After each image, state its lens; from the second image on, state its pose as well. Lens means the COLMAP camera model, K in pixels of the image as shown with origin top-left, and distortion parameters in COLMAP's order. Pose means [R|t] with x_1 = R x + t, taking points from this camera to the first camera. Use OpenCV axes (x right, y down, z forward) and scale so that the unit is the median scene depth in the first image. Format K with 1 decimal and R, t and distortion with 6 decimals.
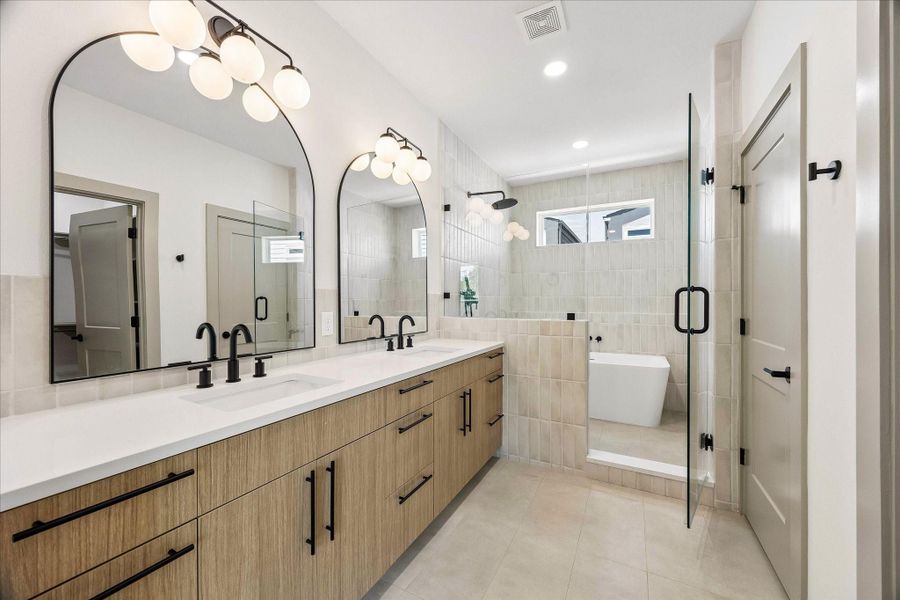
lens RADIAL K [[344.3, 0, 453.6], [0, 344.3, 300.9], [0, 0, 1]] dist [-0.000855, -0.000202]
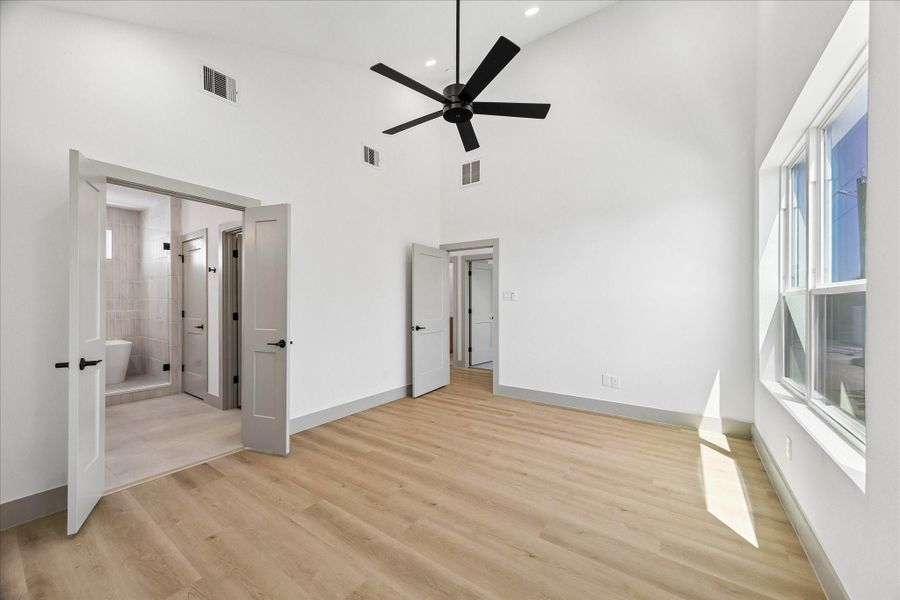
lens RADIAL K [[344.3, 0, 449.4], [0, 344.3, 295.1], [0, 0, 1]] dist [-0.000855, -0.000202]
pose [[0.119116, 0.008064, 0.992848, -1.327302], [0.007040, 0.999935, -0.008966, -0.021384], [-0.992855, 0.008058, 0.119052, -1.136667]]
